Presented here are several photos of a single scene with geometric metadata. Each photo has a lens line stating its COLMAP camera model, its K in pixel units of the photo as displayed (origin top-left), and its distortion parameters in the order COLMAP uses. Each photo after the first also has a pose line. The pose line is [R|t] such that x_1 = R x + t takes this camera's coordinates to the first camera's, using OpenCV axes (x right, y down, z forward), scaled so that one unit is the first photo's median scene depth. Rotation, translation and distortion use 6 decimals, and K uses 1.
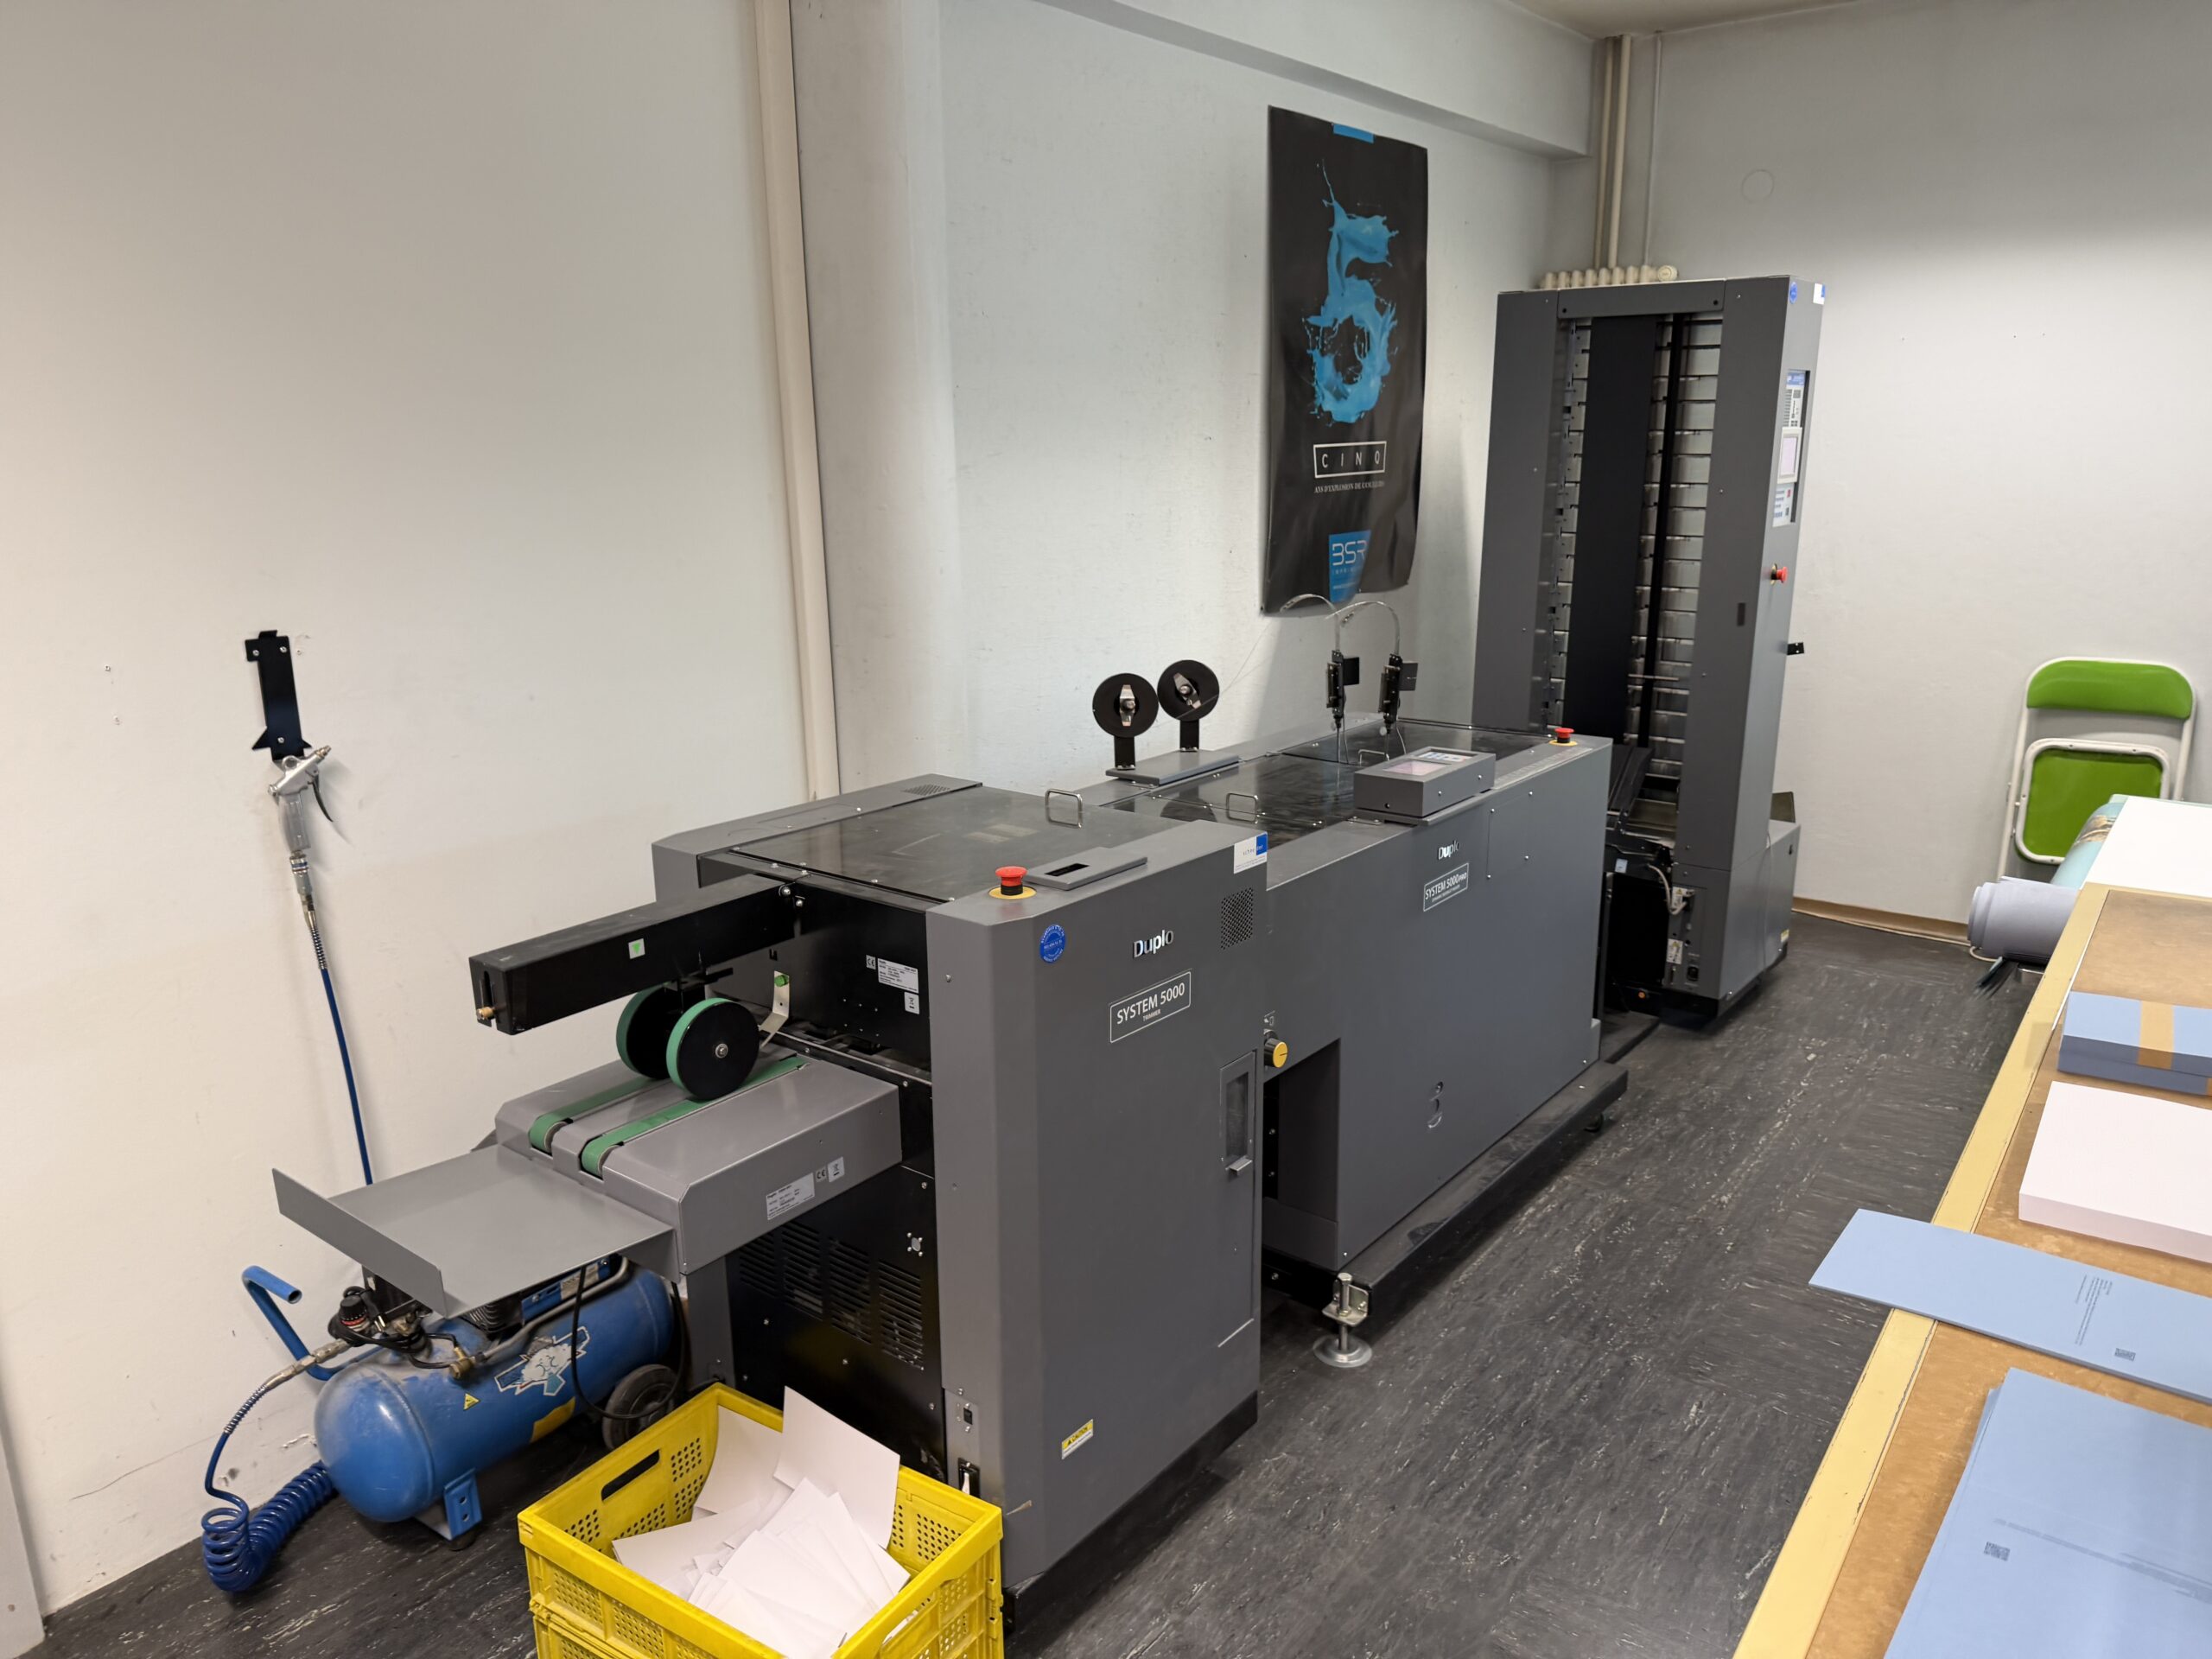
lens RADIAL K [[1547.5, 0, 1108.7], [0, 1547.5, 837.8], [0, 0, 1]] dist [0.068461, -0.089306]
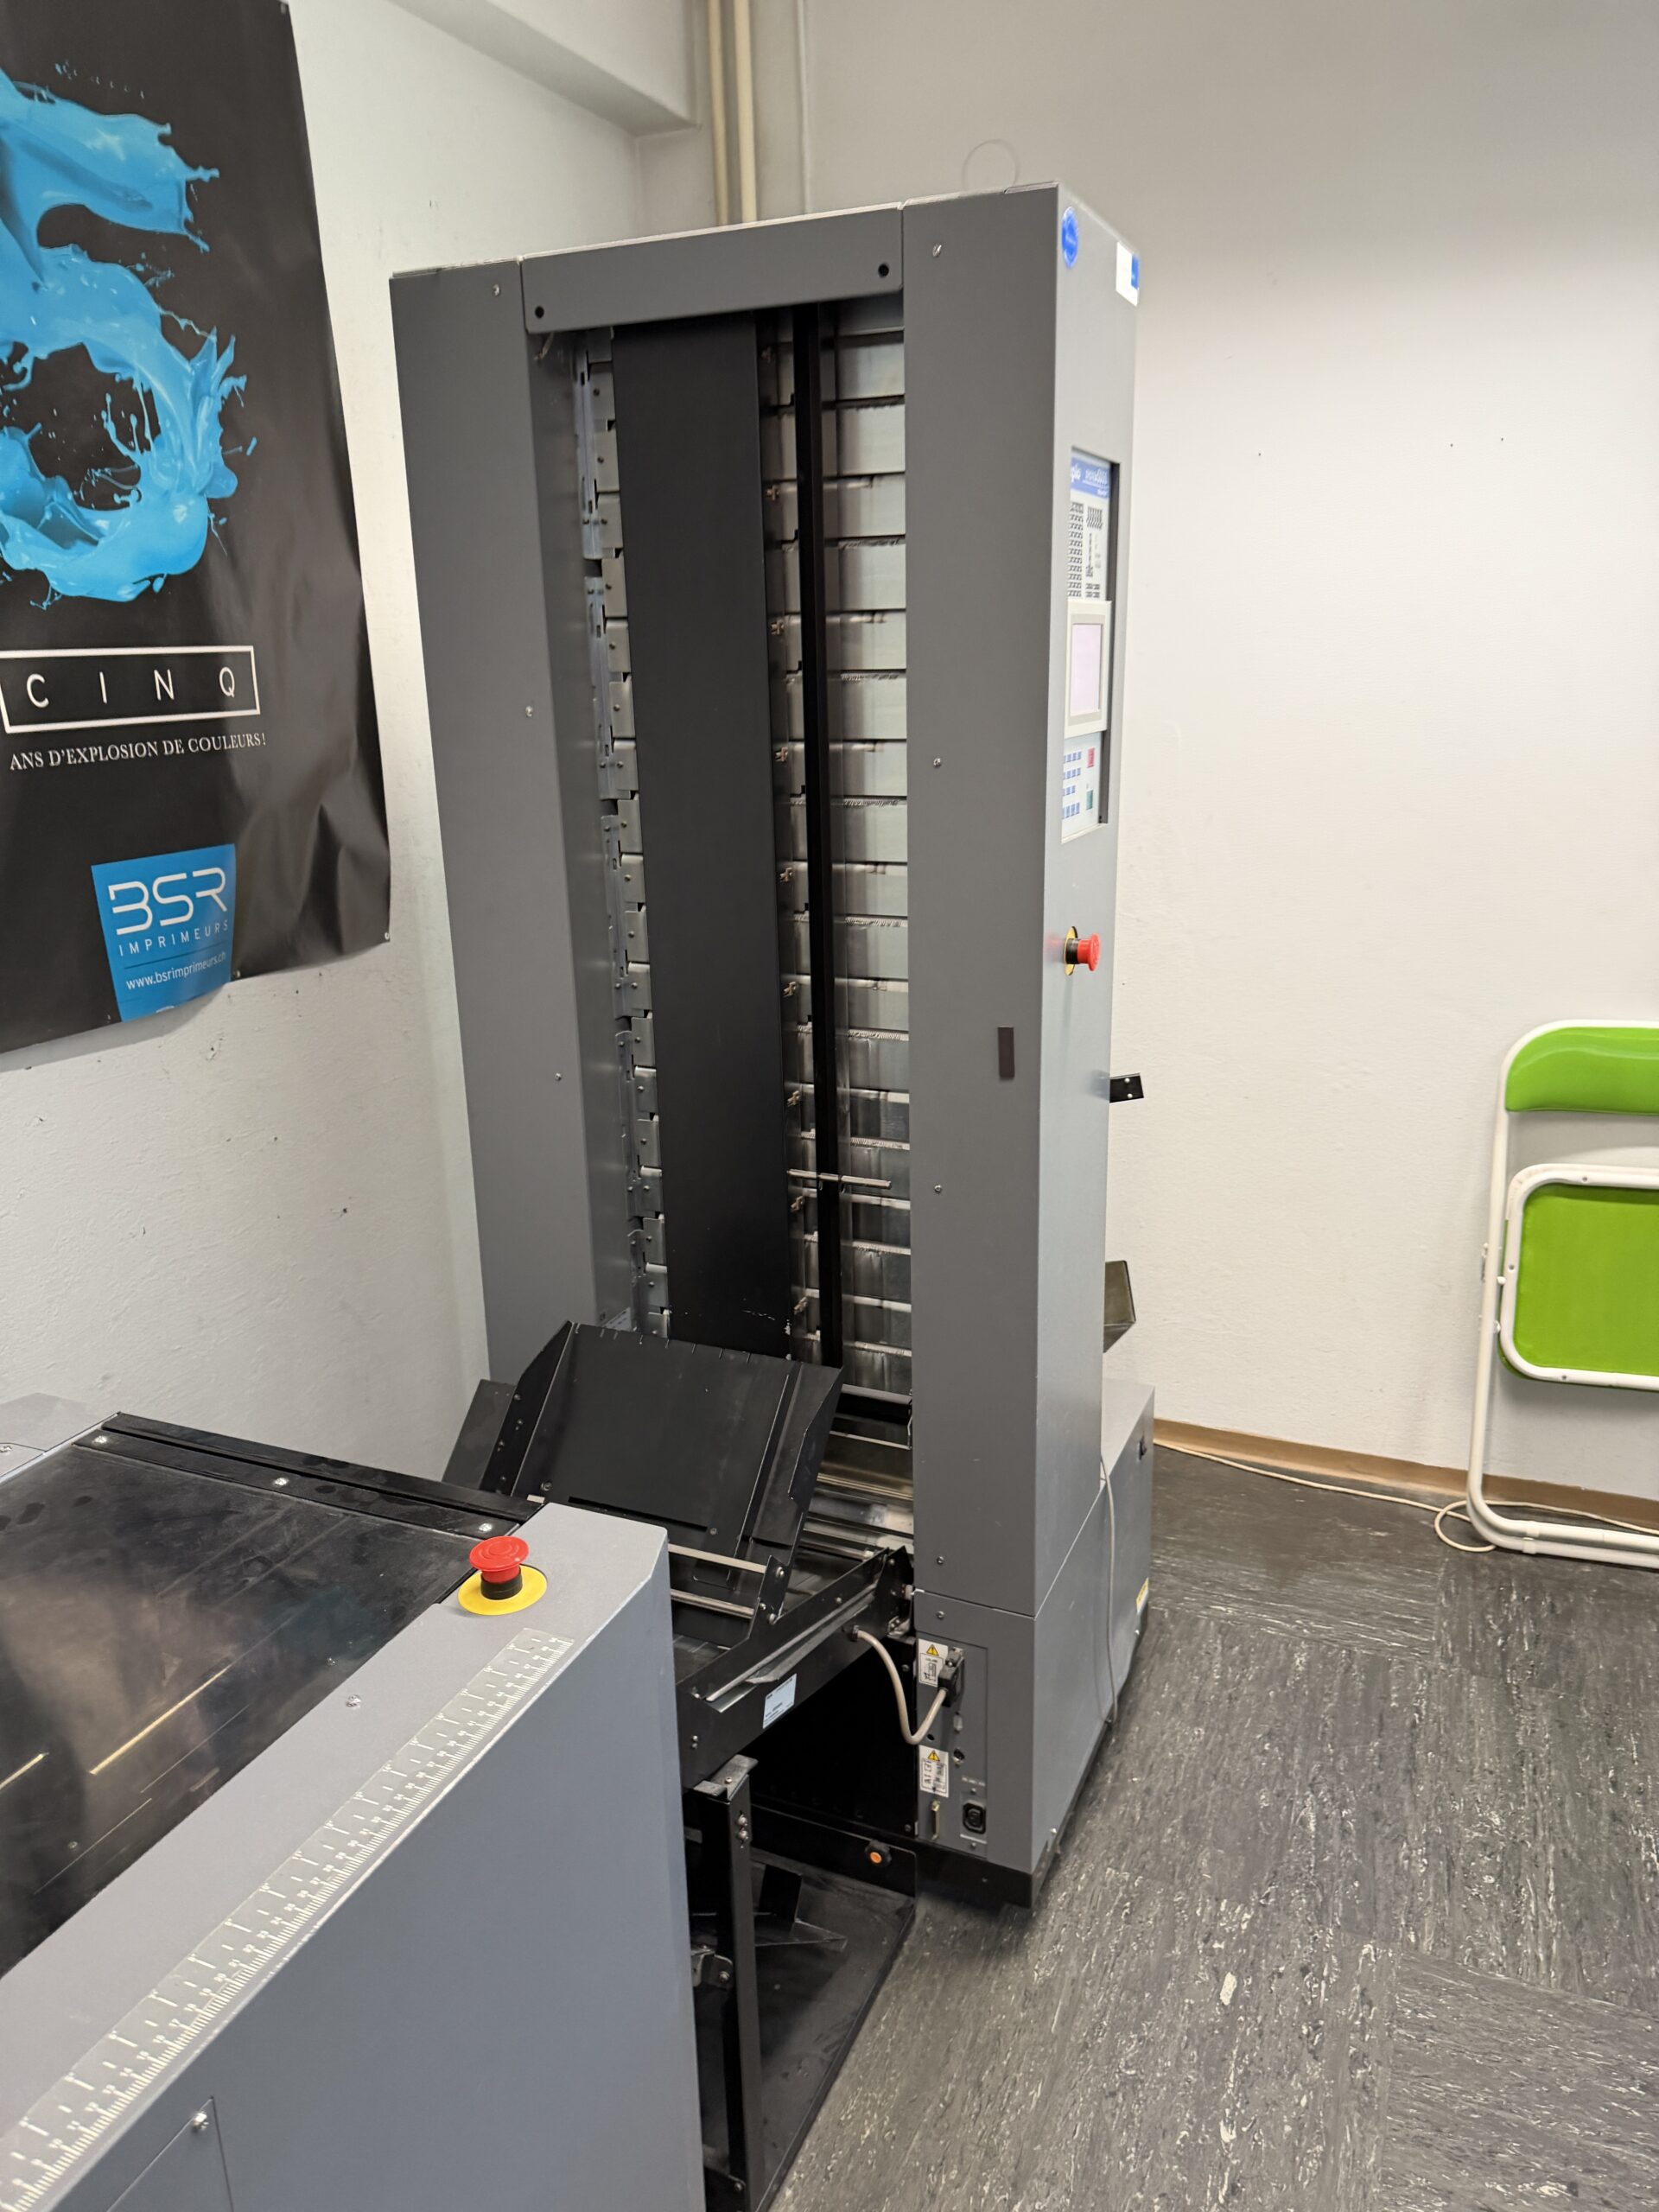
lens RADIAL K [[1540.2, 0, 835.9], [0, 1540.2, 1073.8], [0, 0, 1]] dist [0.107668, -0.169123]
pose [[0.966887, -0.078532, 0.242821, 0.328143], [0.076704, 0.996909, 0.016987, -0.187010], [-0.243404, 0.002201, 0.969922, 0.771736]]
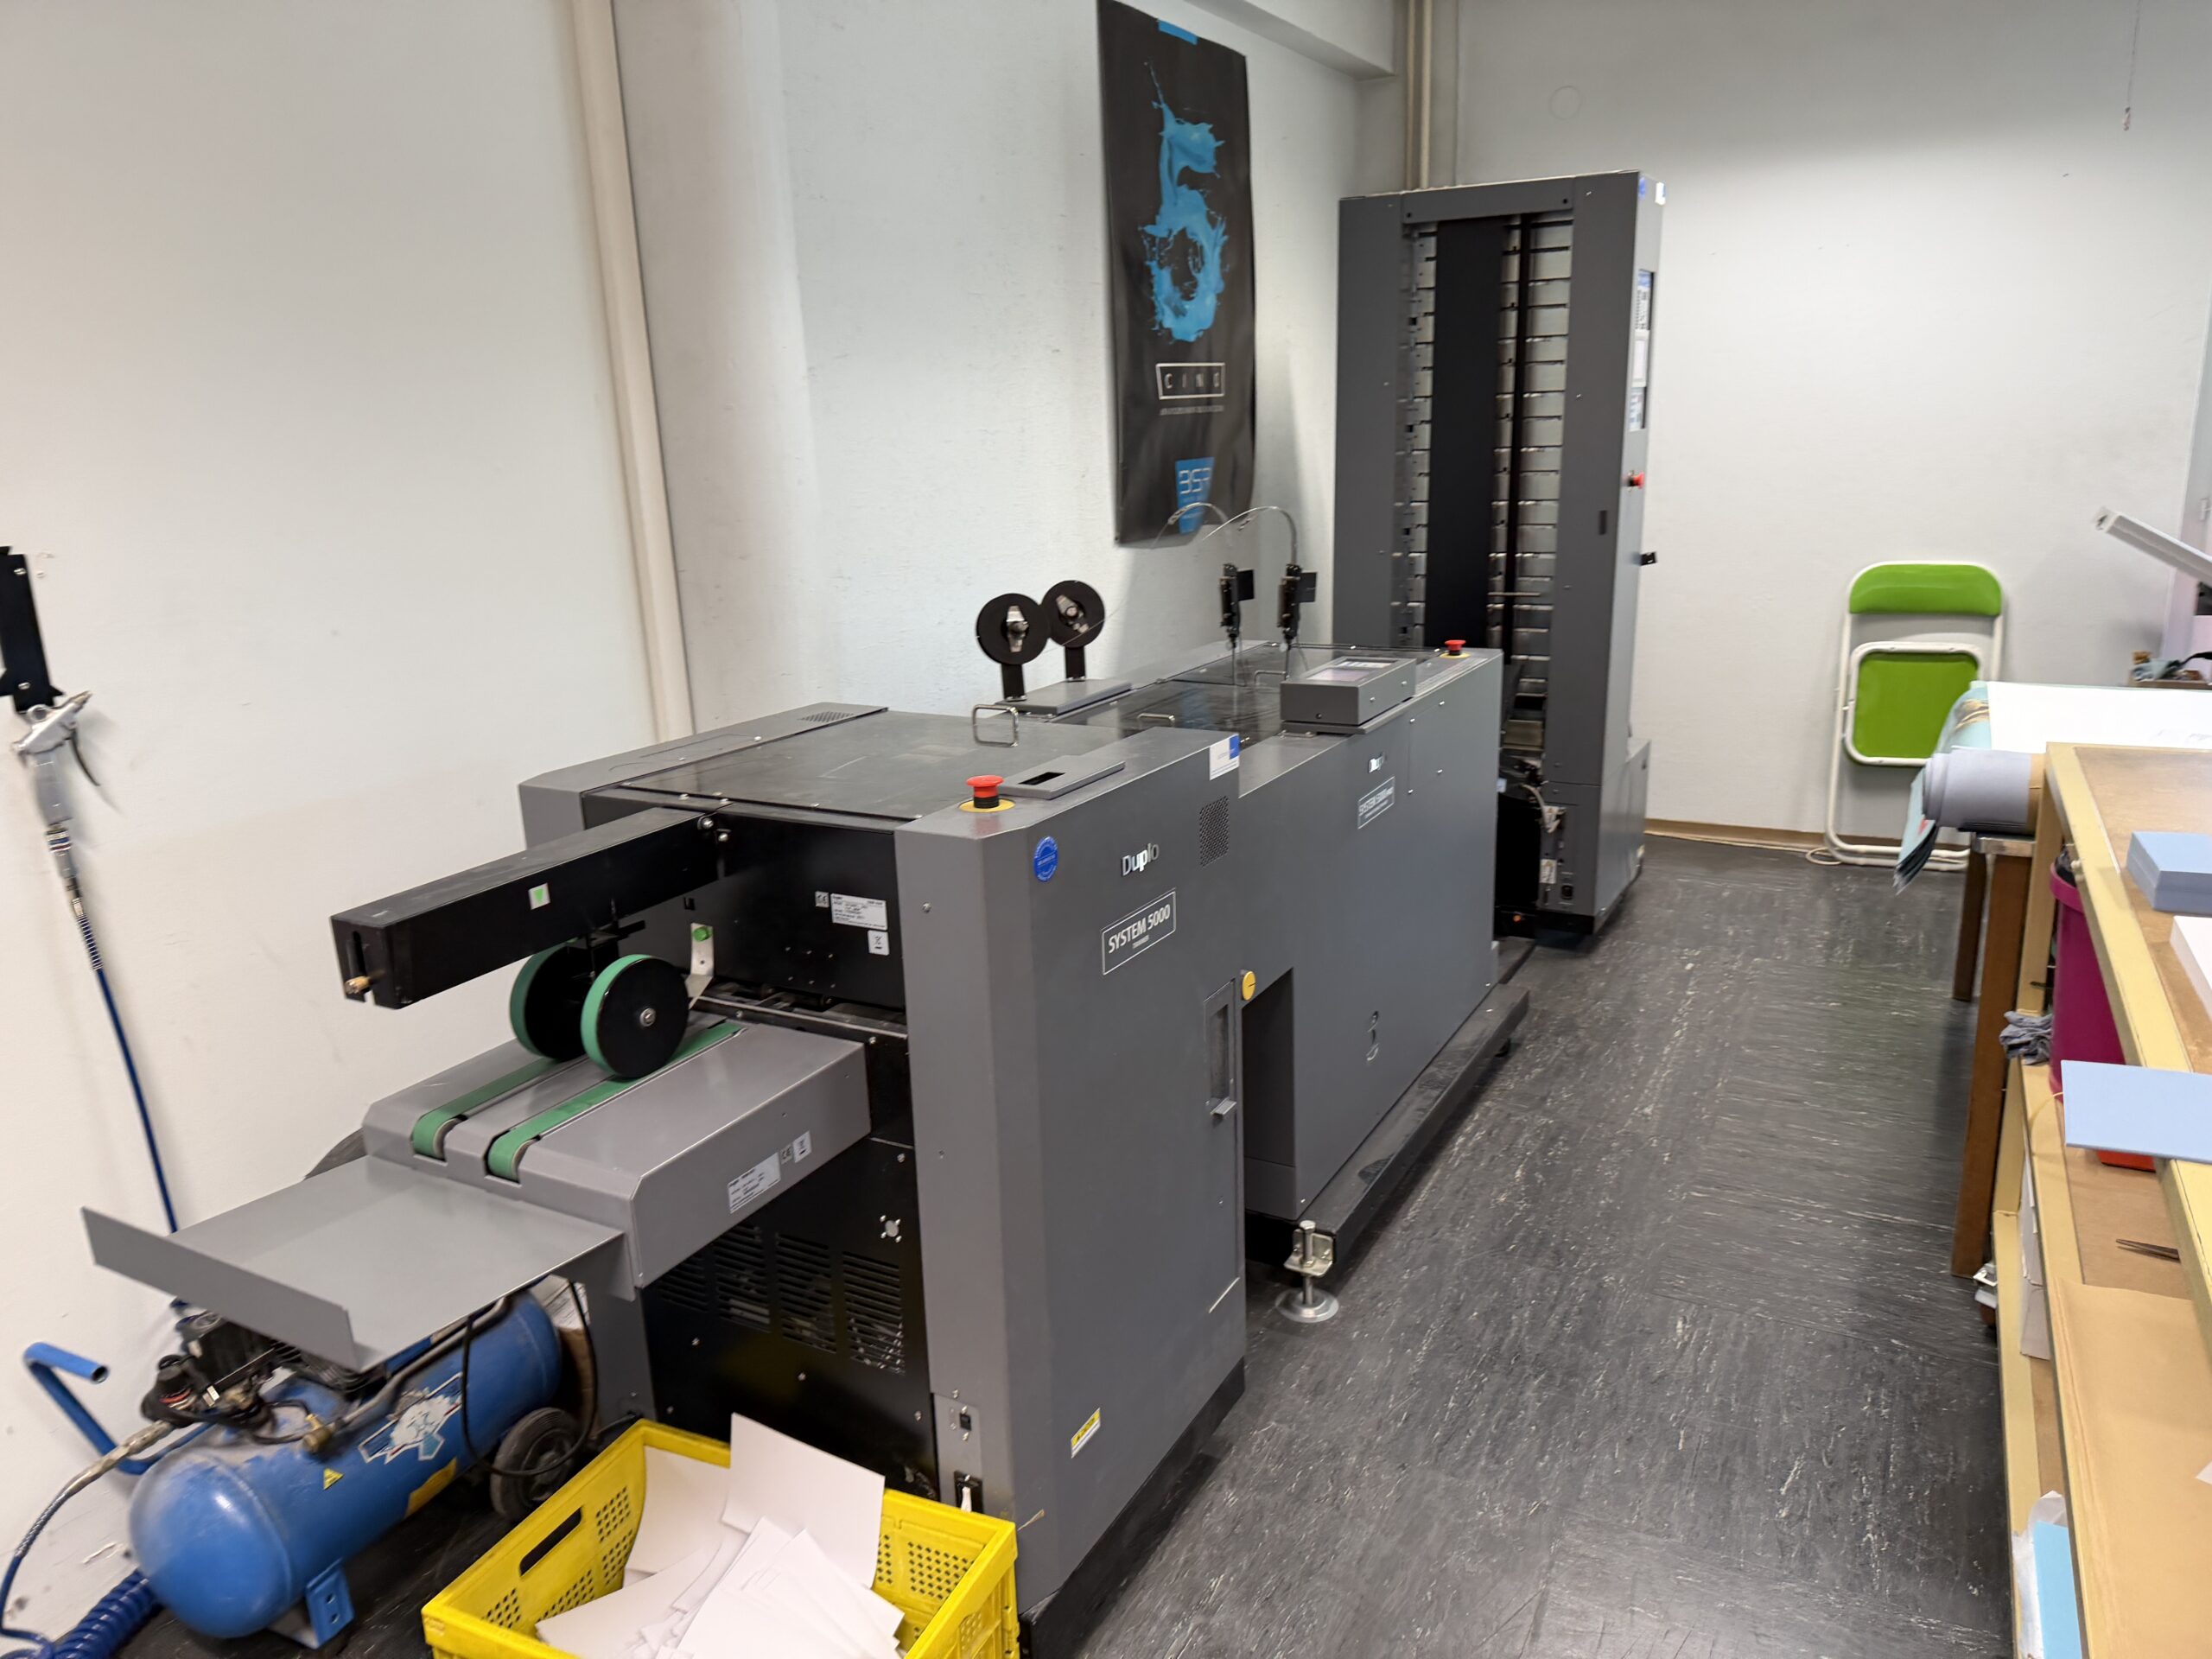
lens RADIAL K [[1540.2, 0, 1110.6], [0, 1540.2, 843.0], [0, 0, 1]] dist [0.107668, -0.169123]
pose [[0.986587, -0.064344, 0.150023, -0.077921], [0.062672, 0.997908, 0.015853, 0.029382], [-0.150729, -0.006238, 0.988555, 0.094105]]
